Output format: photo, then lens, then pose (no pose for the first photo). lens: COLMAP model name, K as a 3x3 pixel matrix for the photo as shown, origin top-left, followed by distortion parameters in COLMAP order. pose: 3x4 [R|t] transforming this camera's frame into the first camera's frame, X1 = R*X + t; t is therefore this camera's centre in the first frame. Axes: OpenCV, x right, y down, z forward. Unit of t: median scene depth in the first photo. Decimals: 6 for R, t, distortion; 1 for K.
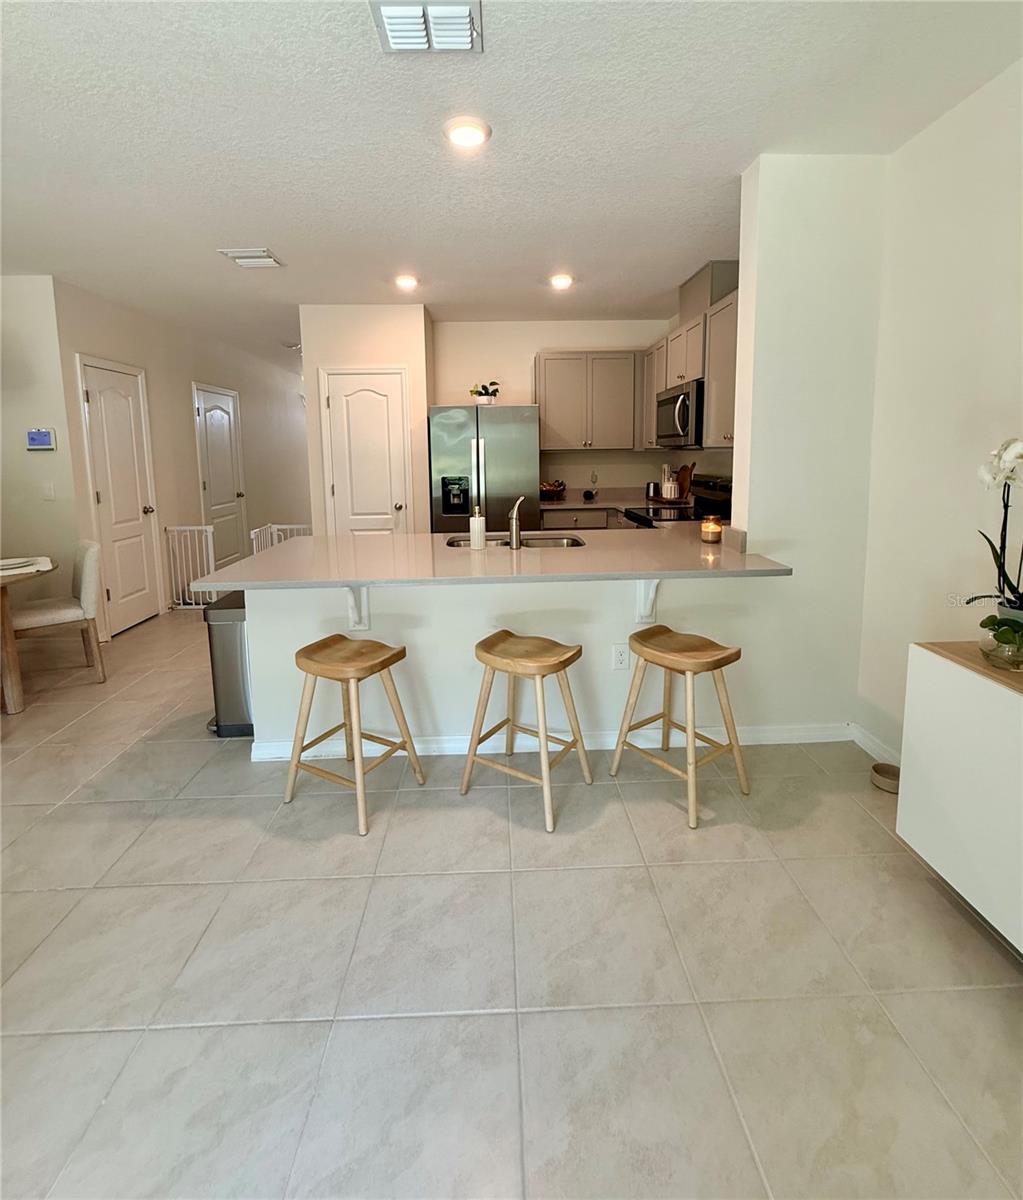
lens RADIAL K [[547.1, 0, 509.7], [0, 547.1, 513.0], [0, 0, 1]] dist [0.002372, 0.000343]
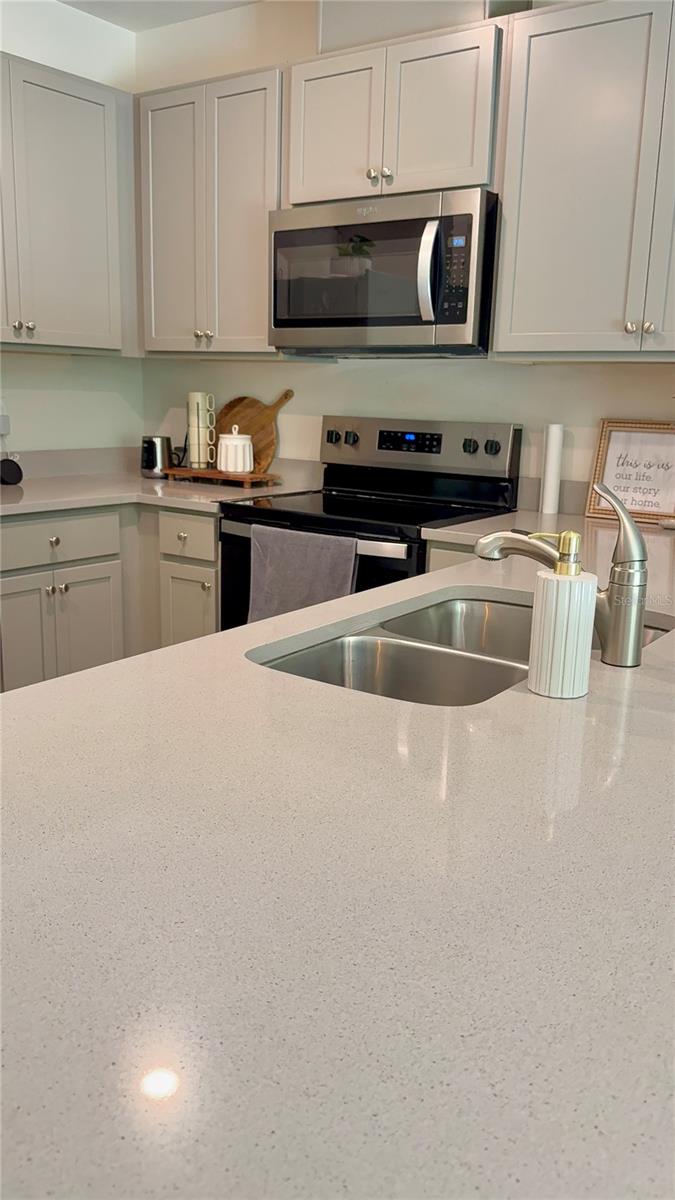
lens RADIAL K [[951.6, 0, 335.8], [0, 951.6, 616.1], [0, 0, 1]] dist [0.062910, -0.097221]
pose [[0.607297, -0.156469, 0.778915, -0.337317], [0.055864, 0.986398, 0.154593, -0.033106], [-0.792509, -0.050371, 0.607777, 0.574231]]
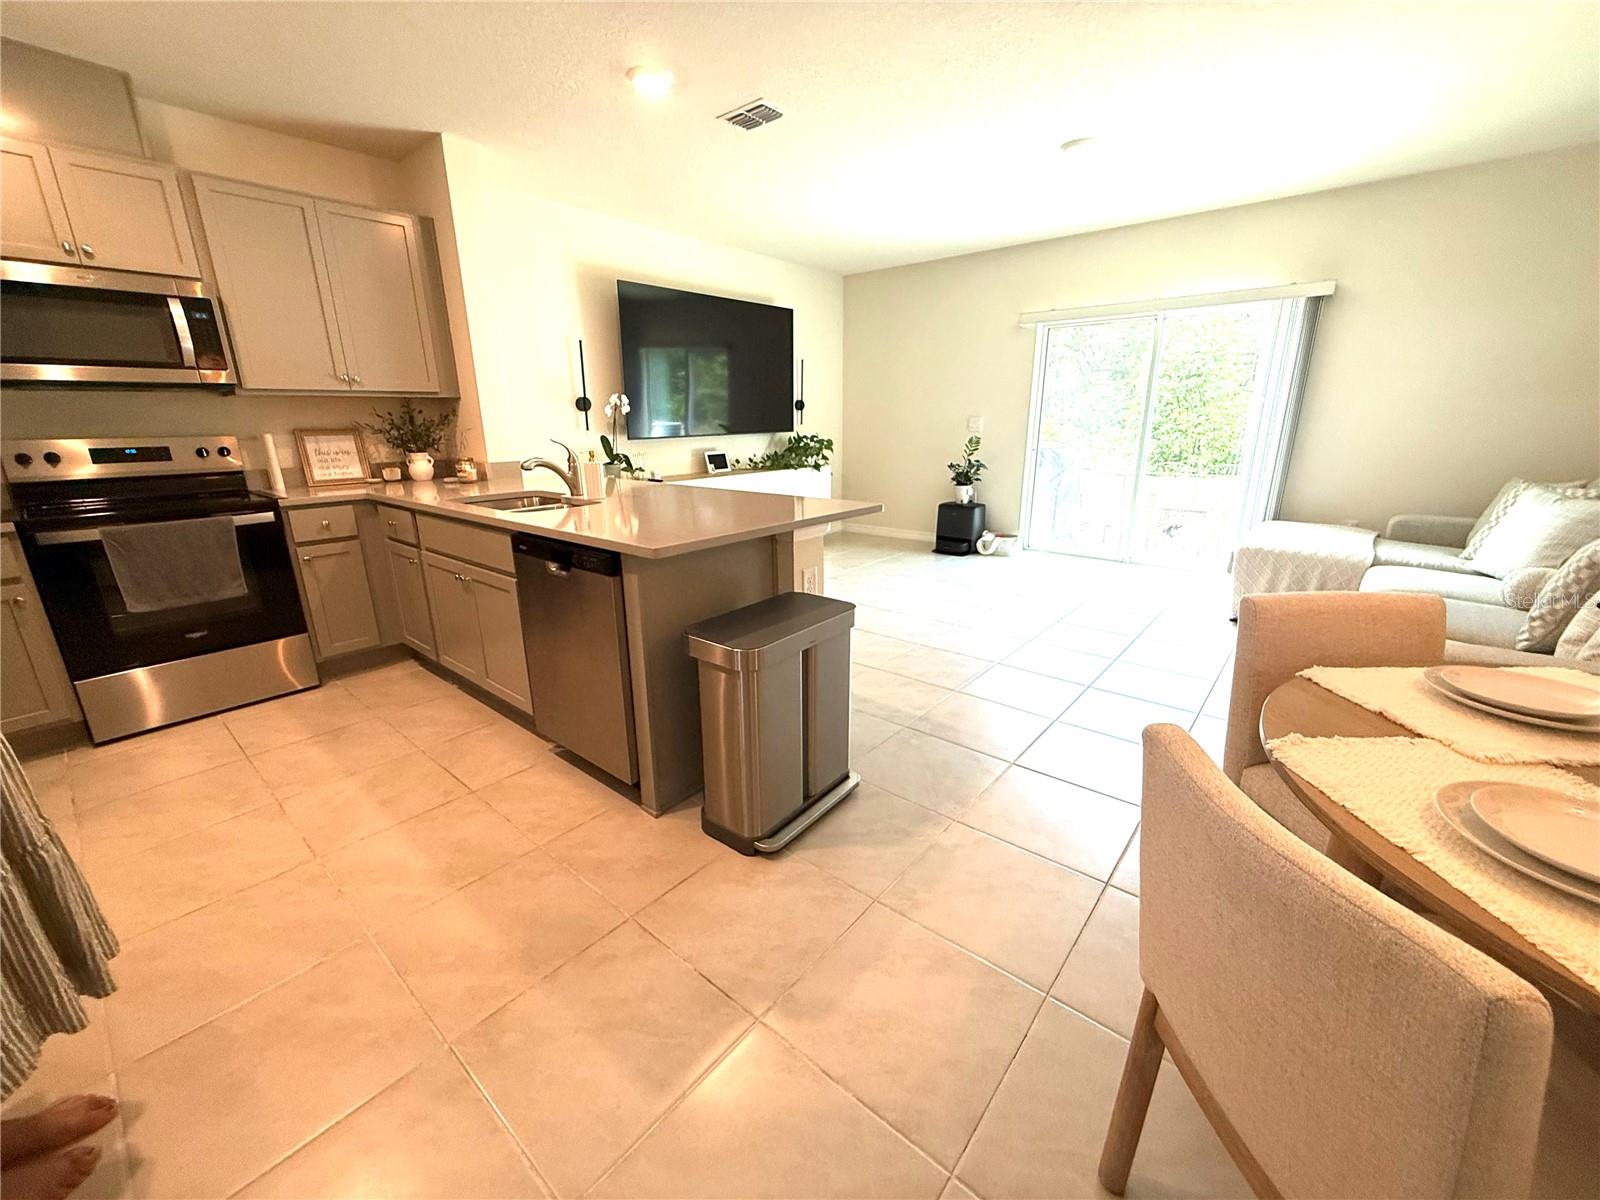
lens RADIAL K [[639.1, 0, 798.4], [0, 639.1, 599.5], [0, 0, 1]] dist [-0.000491, -0.000969]
pose [[-0.746716, -0.159384, 0.645765, -0.698988], [0.099331, 0.933258, 0.345201, -0.073756], [-0.657684, 0.321912, -0.681047, 1.091539]]
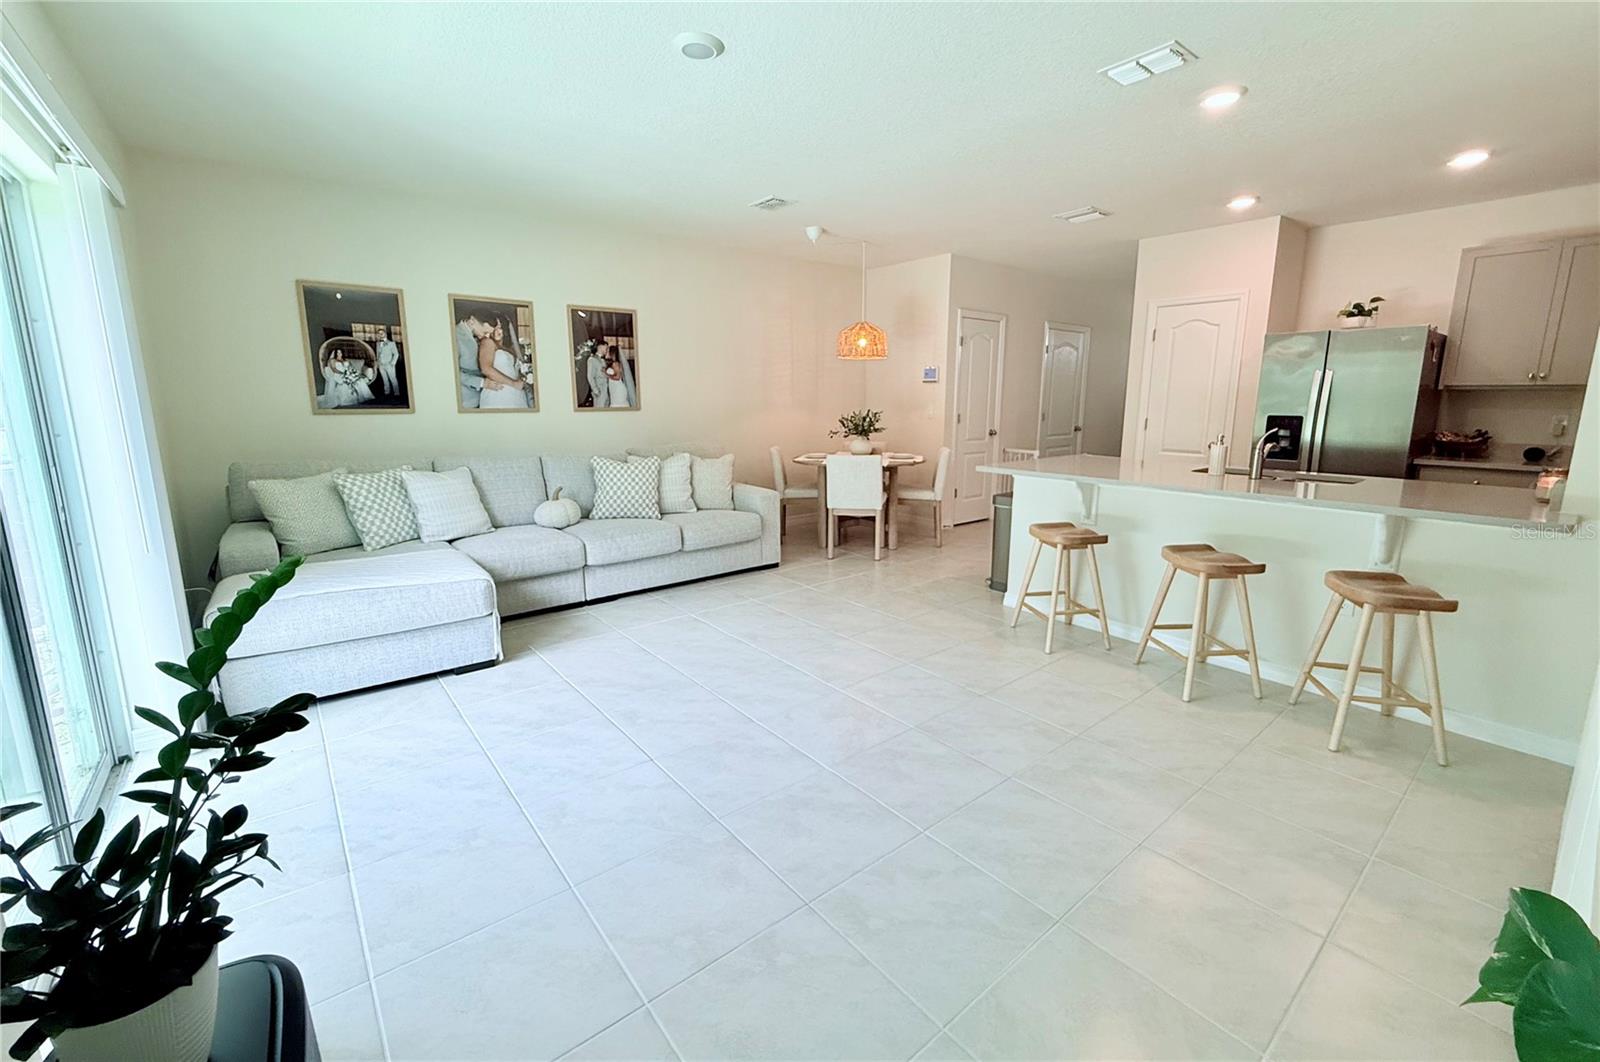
lens RADIAL K [[658.6, 0, 811.9], [0, 658.6, 516.6], [0, 0, 1]] dist [-0.002109, 0.000055]
pose [[0.609535, 0.161727, -0.776087, 0.328891], [-0.103125, 0.986827, 0.124648, 0.046914], [0.786023, 0.004057, 0.618184, -0.279490]]
